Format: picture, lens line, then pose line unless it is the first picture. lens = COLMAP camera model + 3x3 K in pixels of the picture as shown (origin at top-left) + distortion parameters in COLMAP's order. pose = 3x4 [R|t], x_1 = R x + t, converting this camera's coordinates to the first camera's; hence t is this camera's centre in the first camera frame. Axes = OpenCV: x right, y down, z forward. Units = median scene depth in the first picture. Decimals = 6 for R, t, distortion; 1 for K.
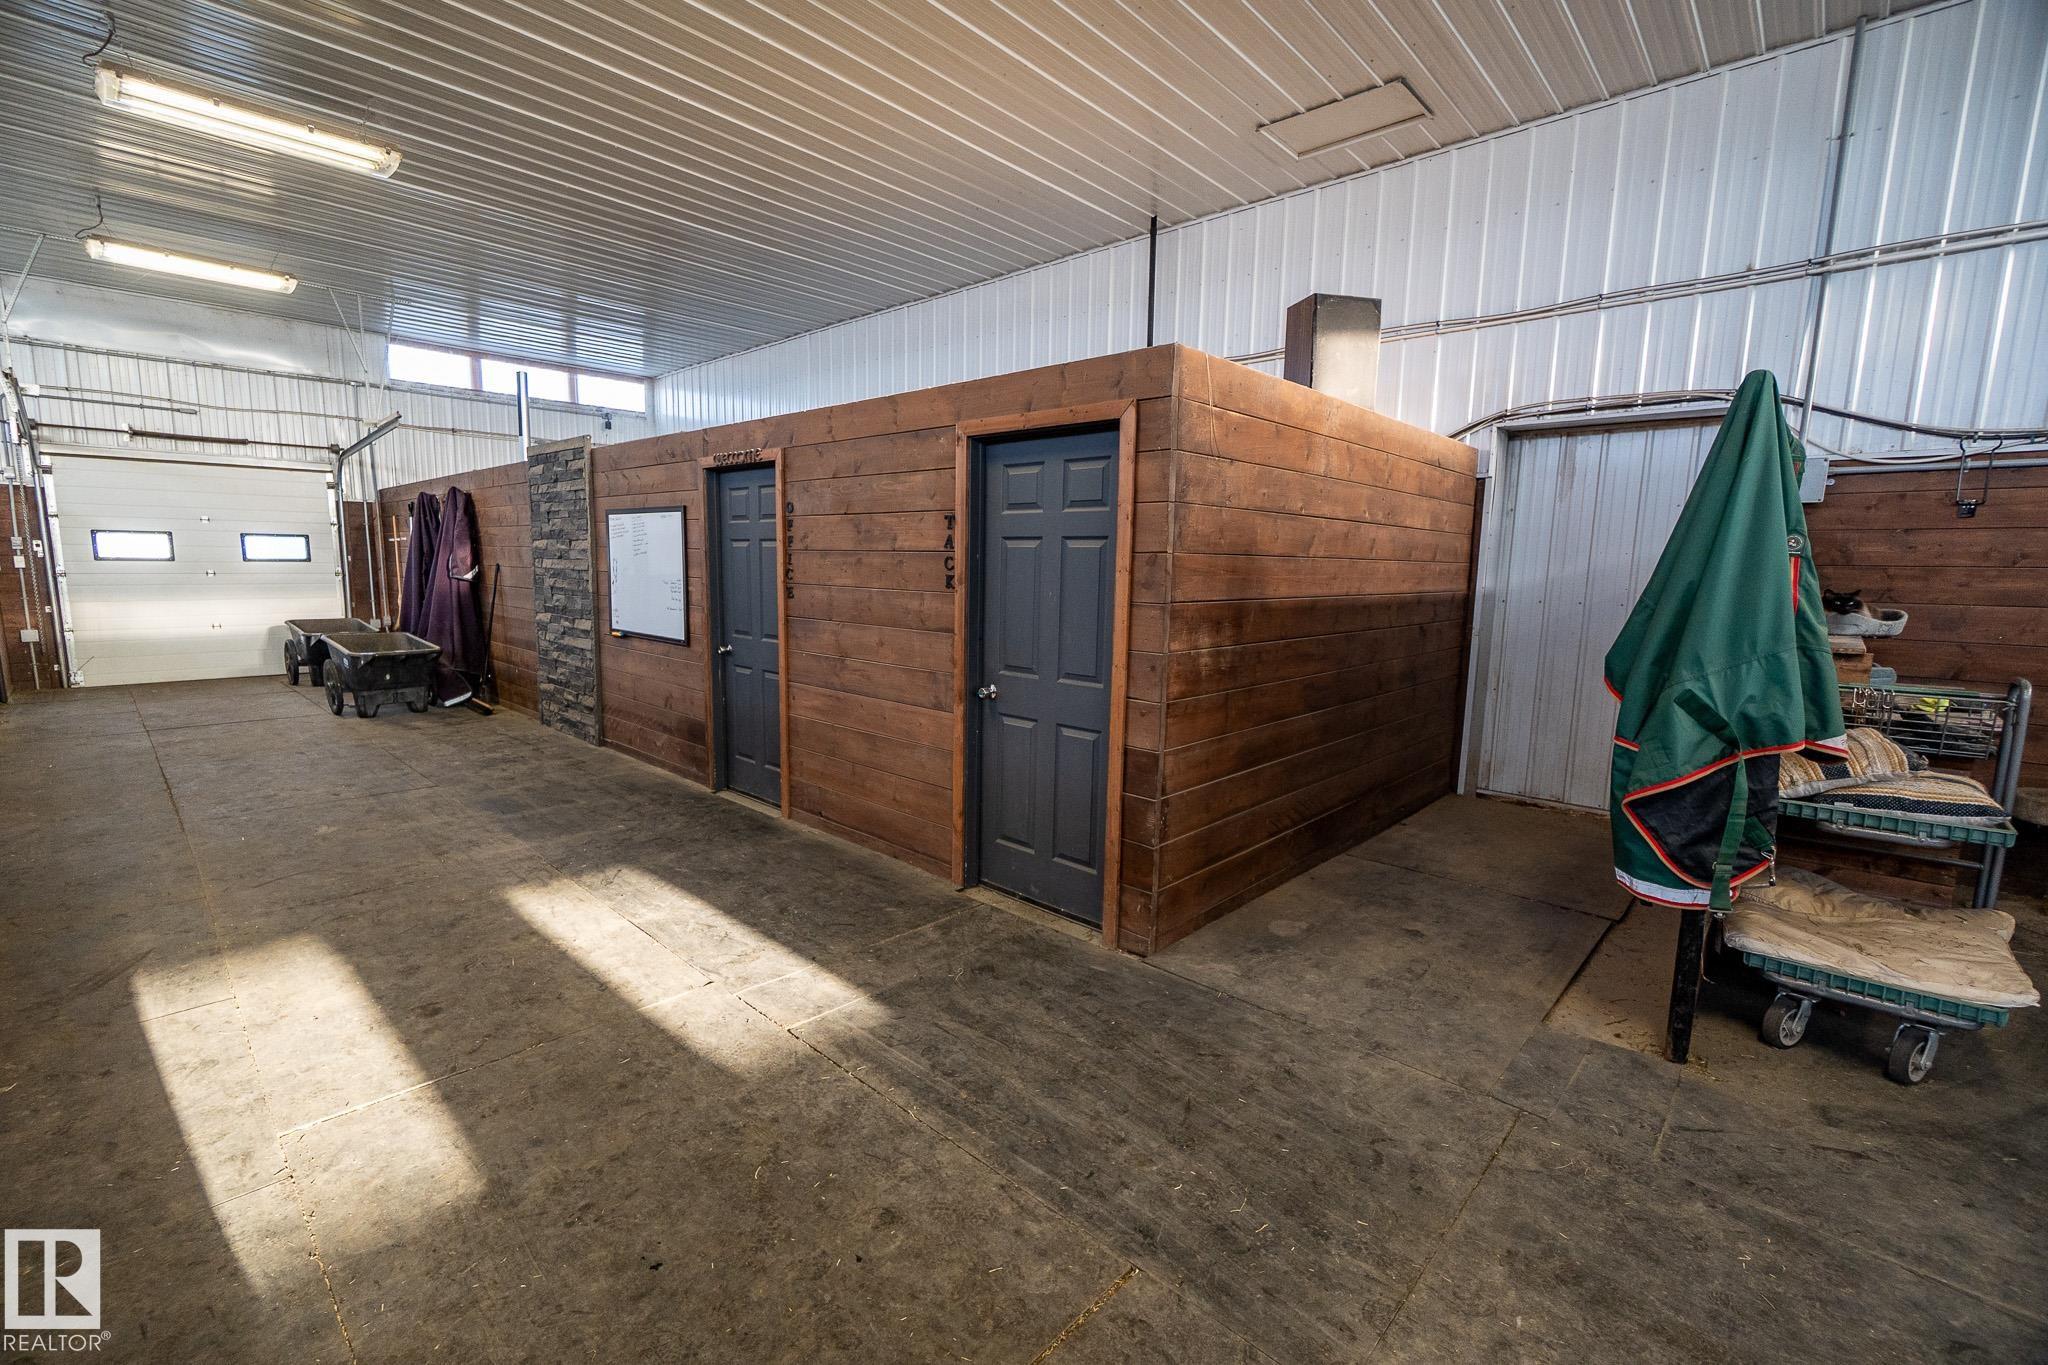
lens RADIAL K [[874.7, 0, 1007.2], [0, 874.7, 684.2], [0, 0, 1]] dist [-0.006156, 0.003070]
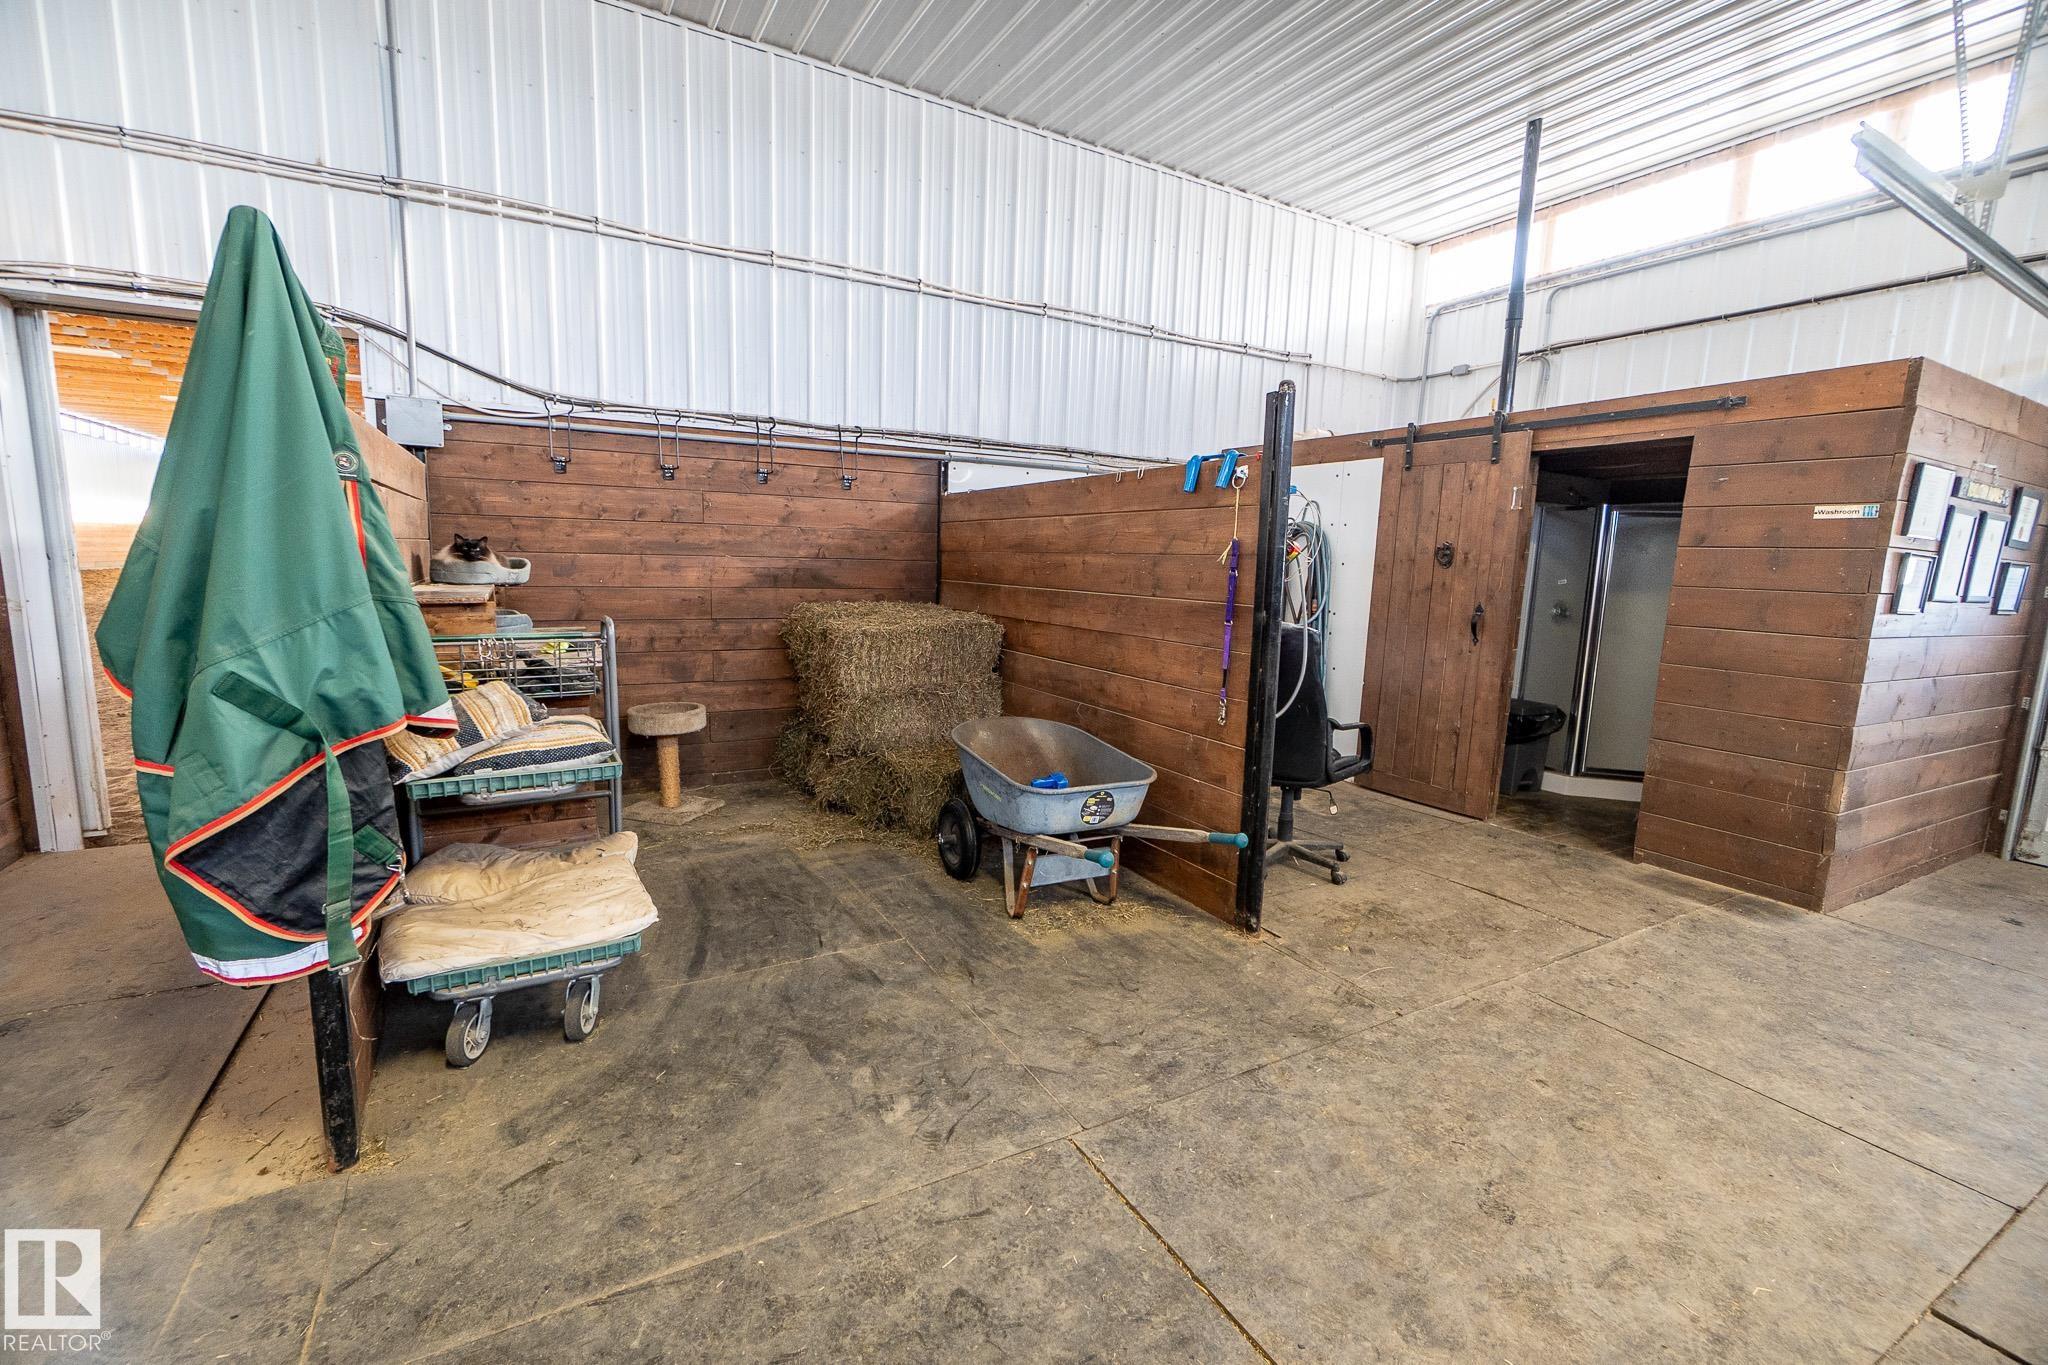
lens RADIAL K [[874.7, 0, 1012.5], [0, 874.7, 680.8], [0, 0, 1]] dist [-0.006156, 0.003070]
pose [[0.302193, -0.145935, 0.942010, 0.197201], [0.107710, 0.987111, 0.118369, -0.001331], [-0.947142, 0.065693, 0.314017, 0.132060]]
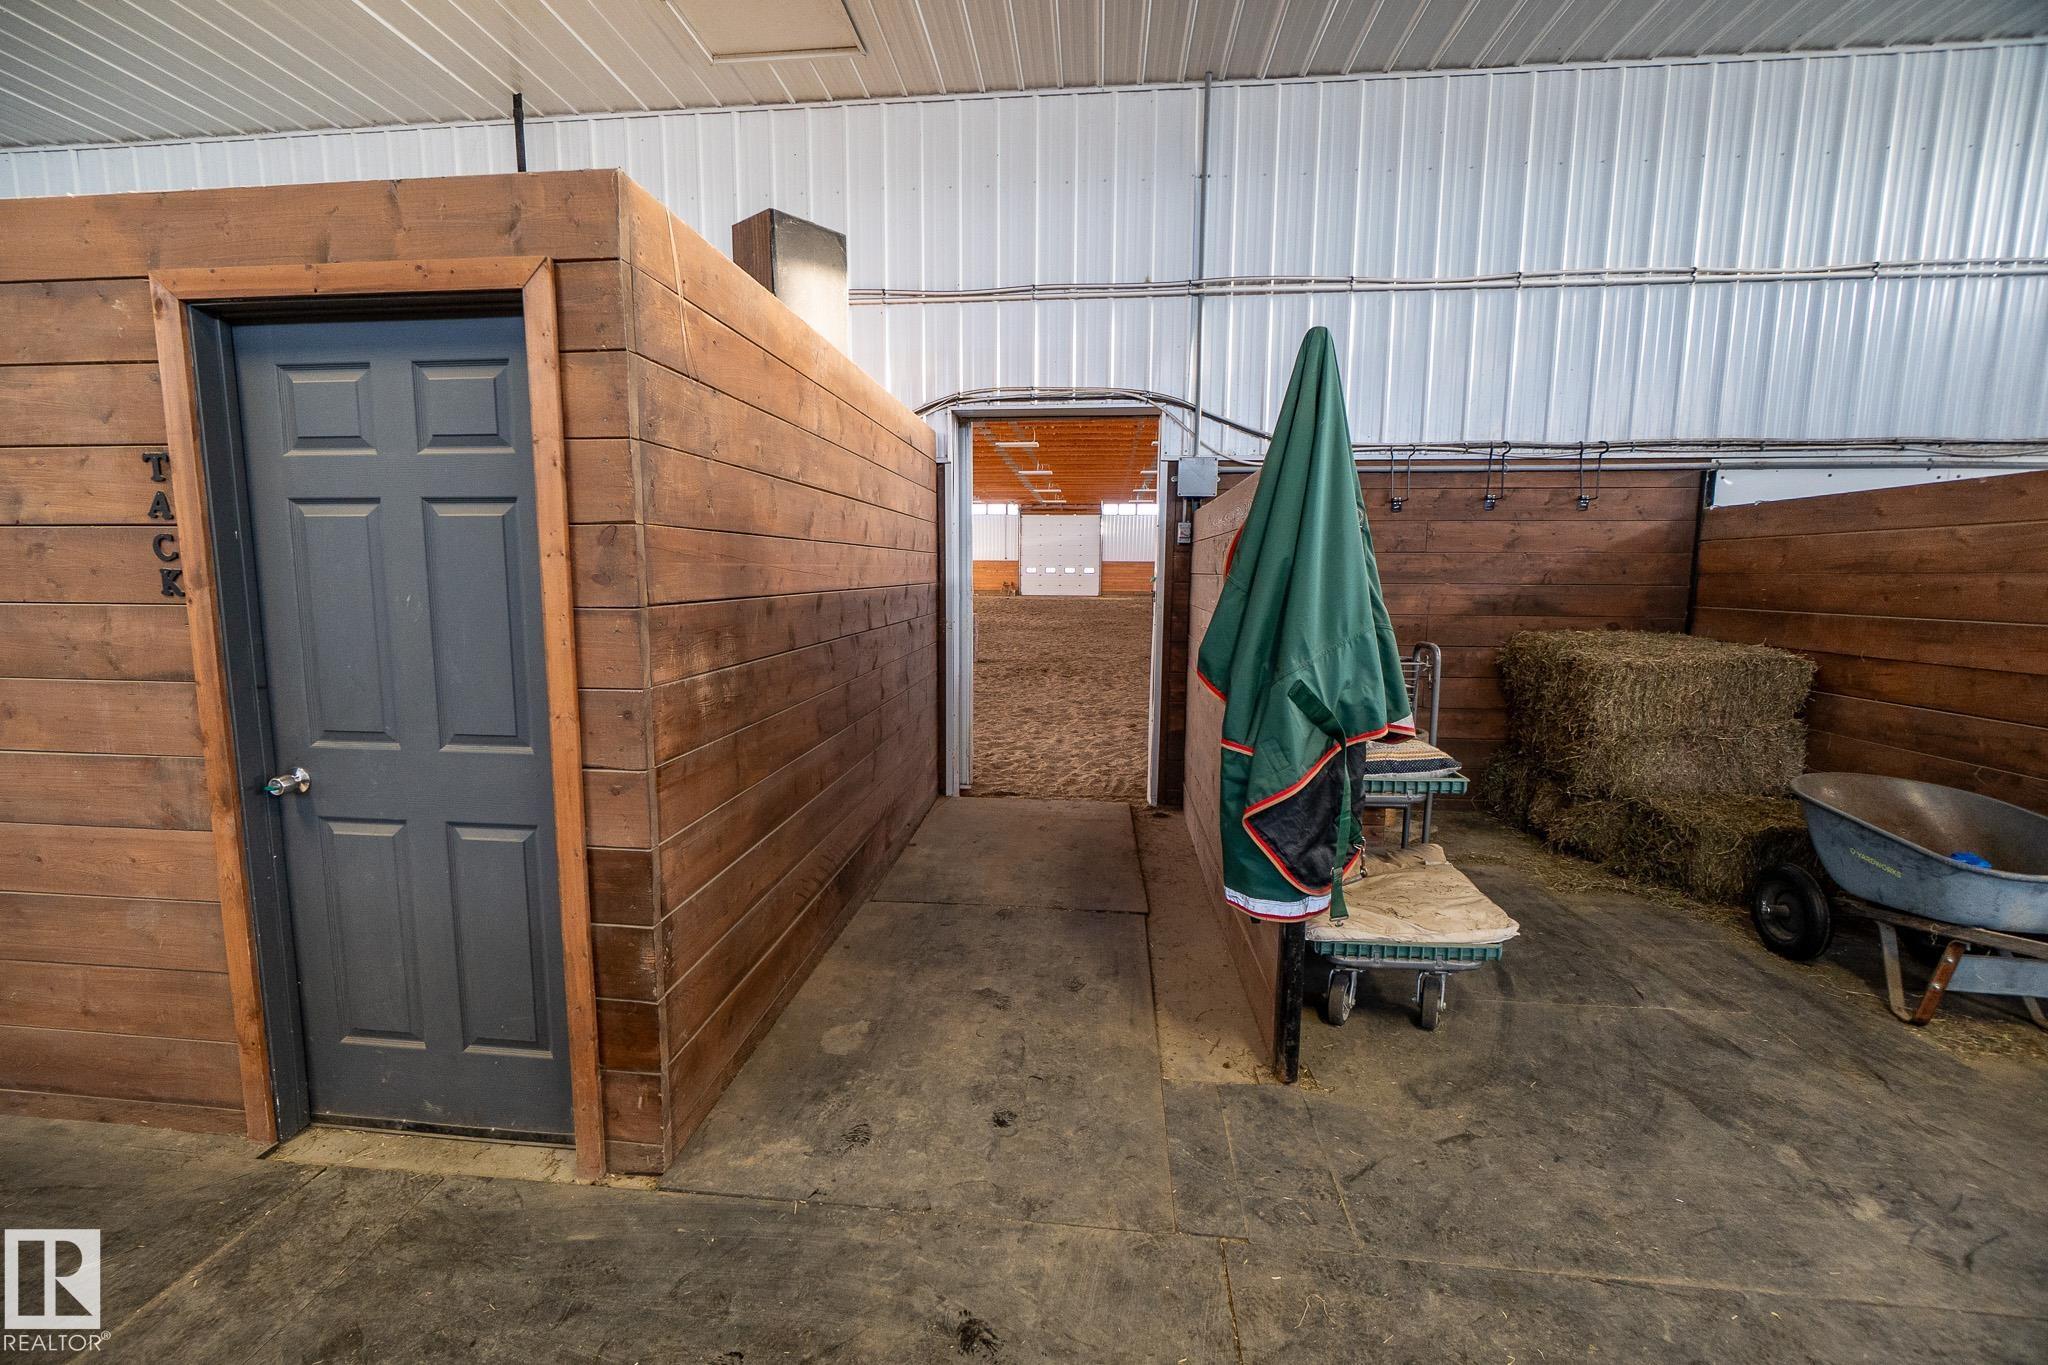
lens RADIAL K [[874.7, 0, 1010.0], [0, 874.7, 681.7], [0, 0, 1]] dist [-0.006156, 0.003070]
pose [[0.792622, -0.090466, 0.602964, 0.010722], [0.092785, 0.995310, 0.027361, -0.025946], [-0.602612, 0.034259, 0.797299, 0.281531]]
